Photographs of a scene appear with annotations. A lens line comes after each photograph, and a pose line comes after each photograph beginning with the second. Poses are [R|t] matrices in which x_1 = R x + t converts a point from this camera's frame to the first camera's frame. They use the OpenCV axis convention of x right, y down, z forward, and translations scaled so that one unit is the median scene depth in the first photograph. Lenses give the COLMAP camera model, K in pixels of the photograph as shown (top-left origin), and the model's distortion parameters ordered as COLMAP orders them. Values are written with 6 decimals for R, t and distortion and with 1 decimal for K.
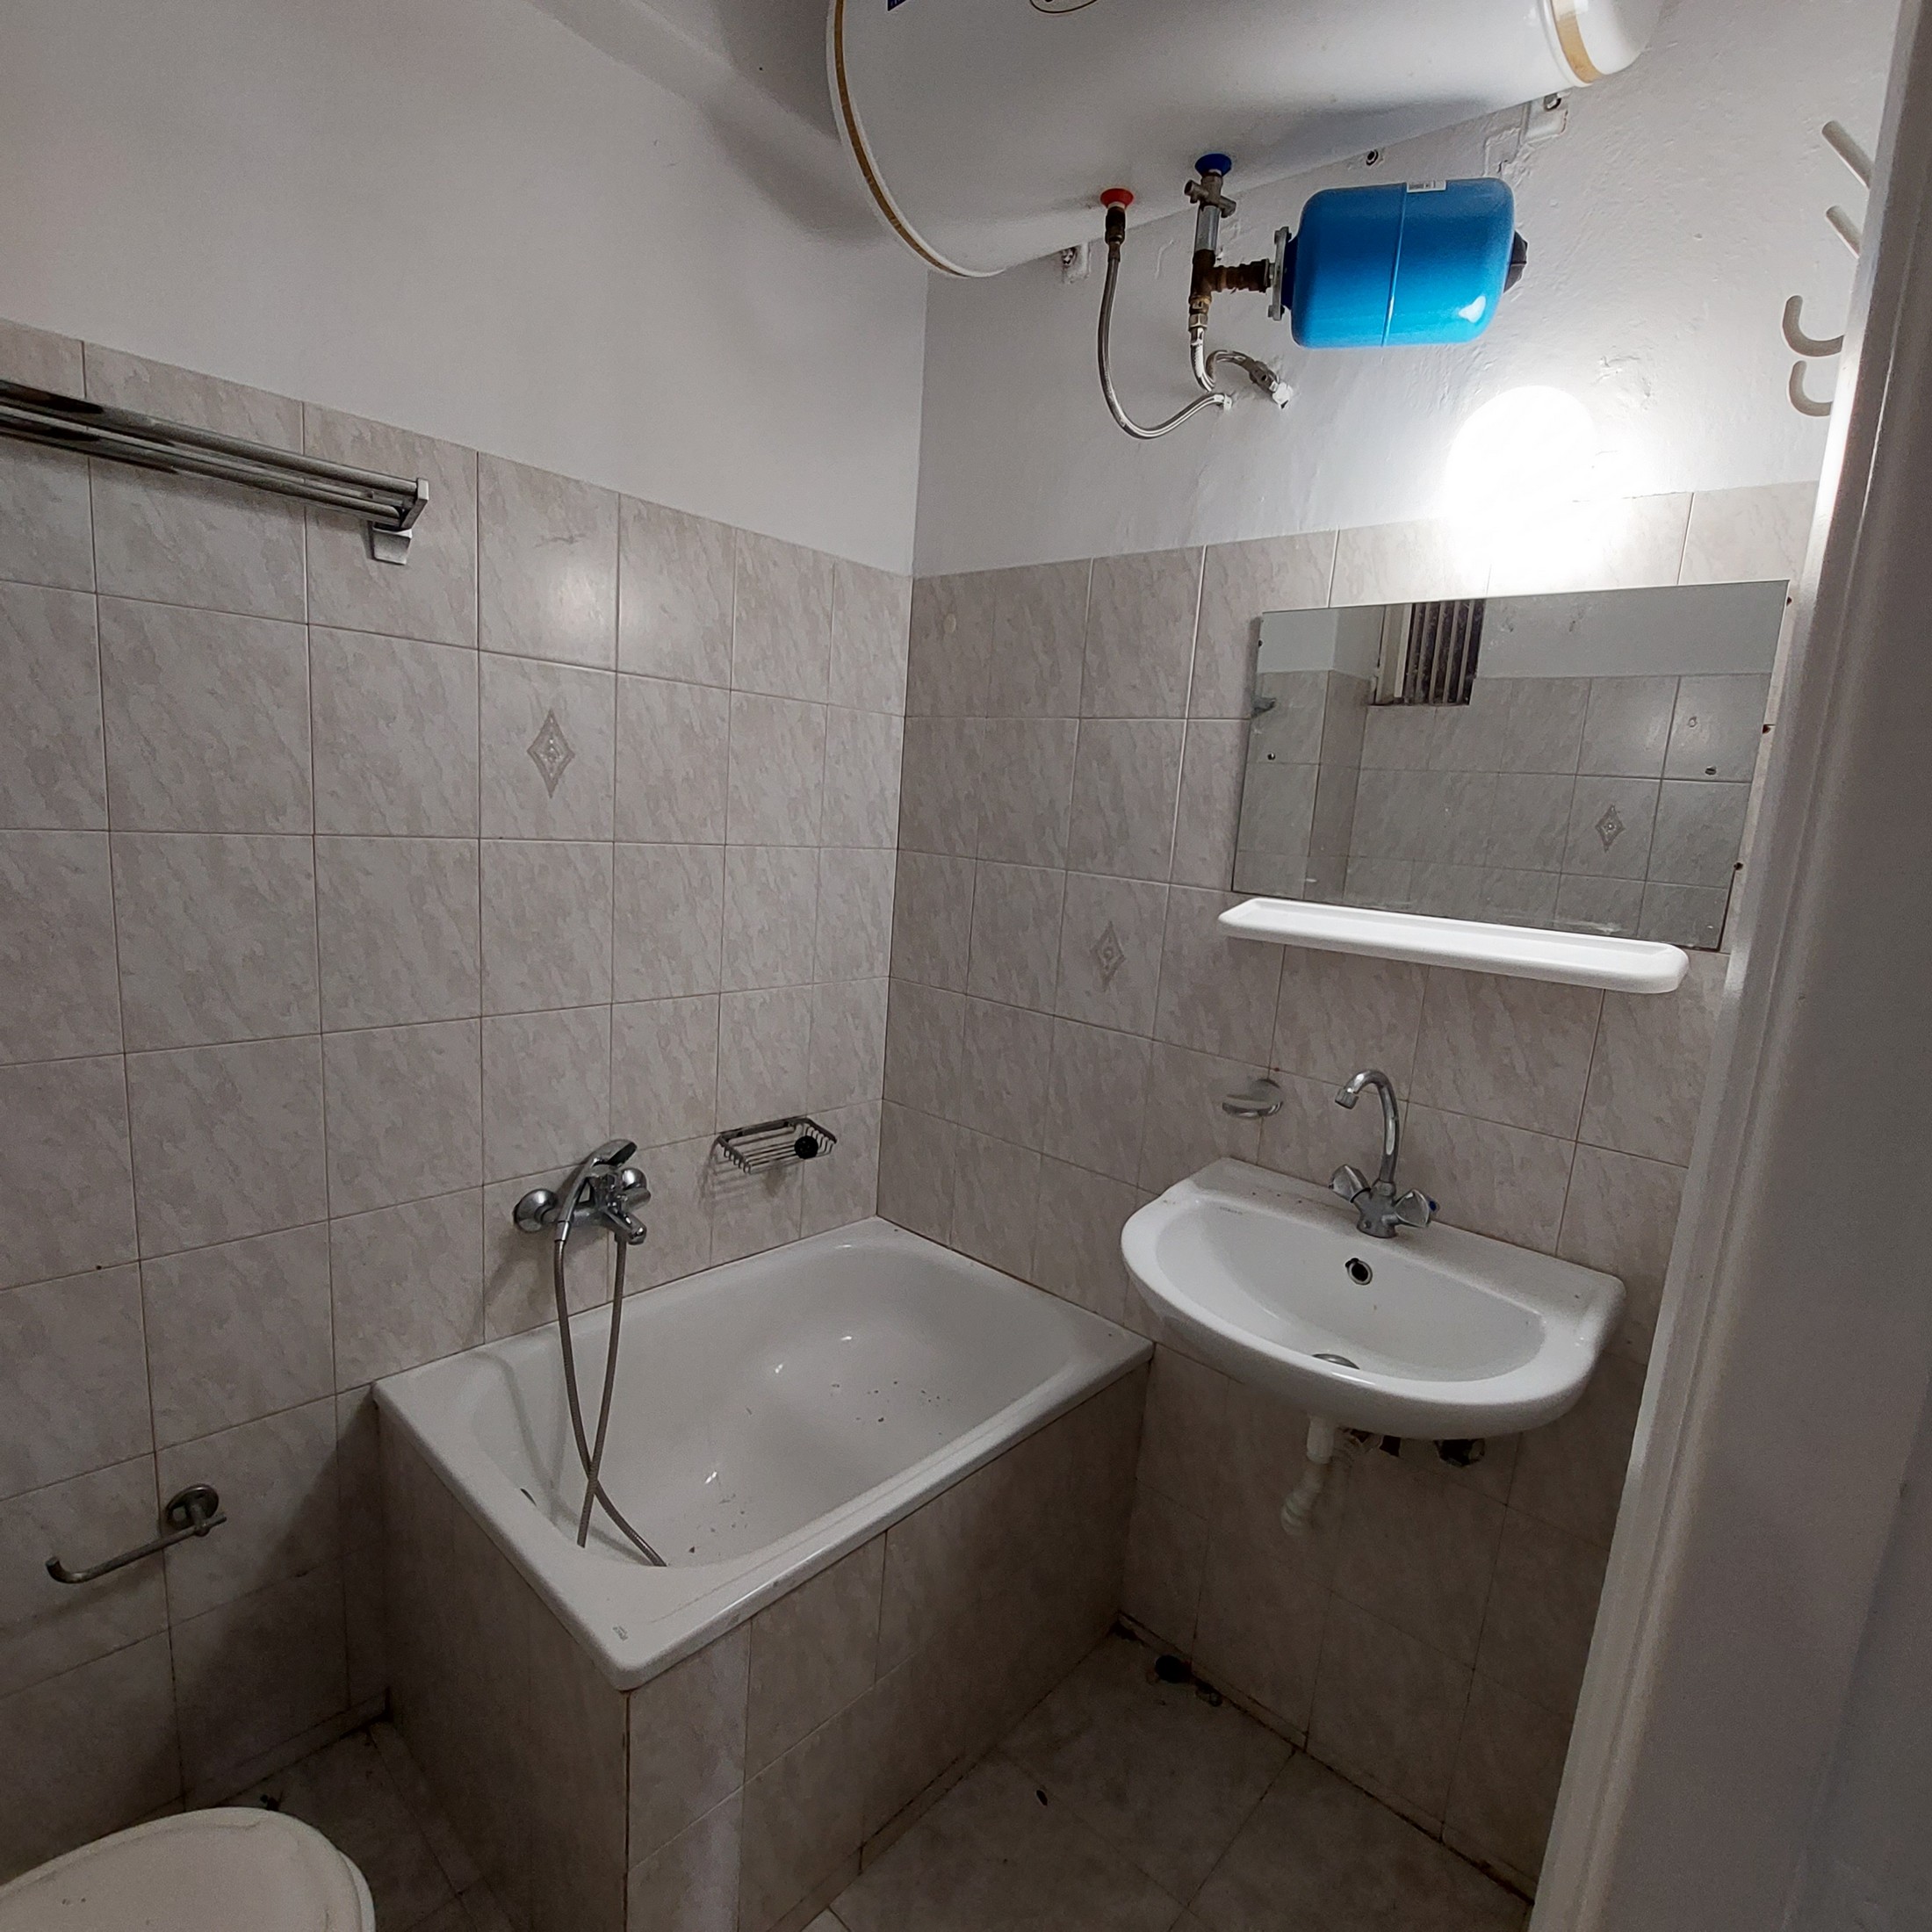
lens RADIAL K [[1026.0, 0, 952.0], [0, 1026.0, 977.6], [0, 0, 1]] dist [-0.004534, -0.011285]
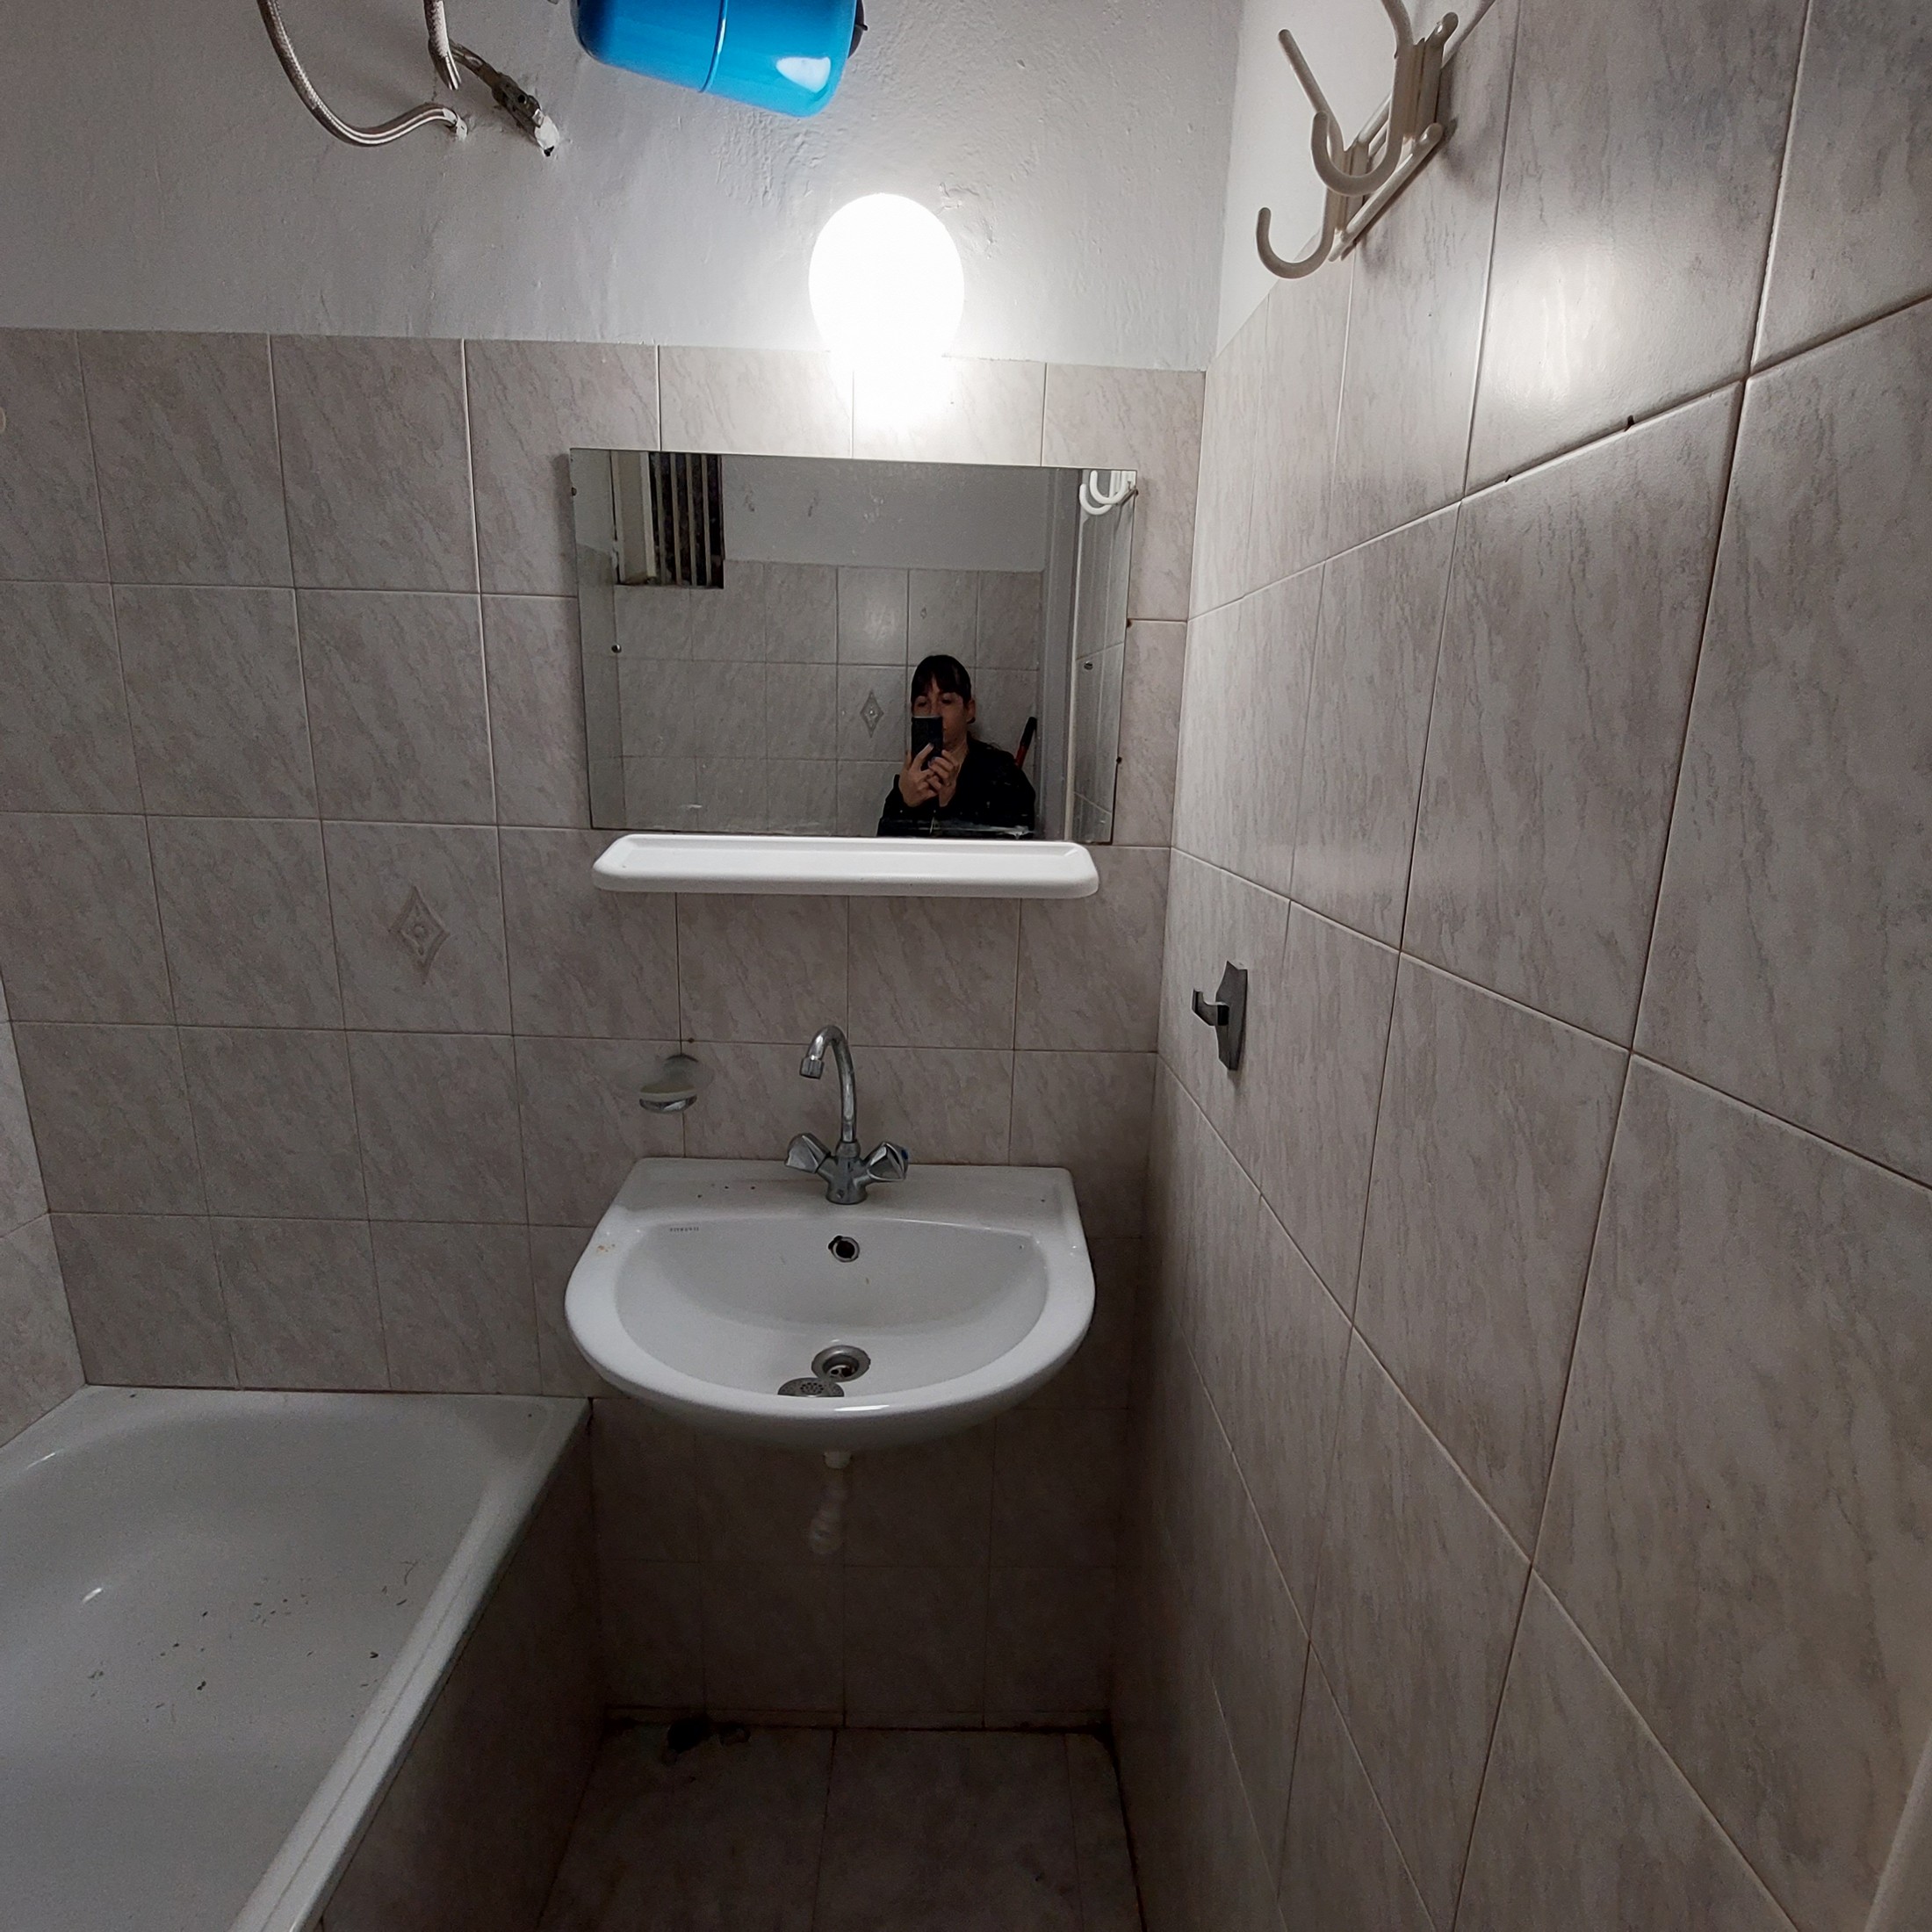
lens RADIAL K [[1026.0, 0, 952.0], [0, 1026.0, 977.6], [0, 0, 1]] dist [-0.004534, -0.011285]
pose [[0.728249, -0.208759, 0.652742, -0.057608], [0.138023, 0.977636, 0.158677, -0.063278], [-0.671269, -0.025463, 0.740776, 0.263010]]
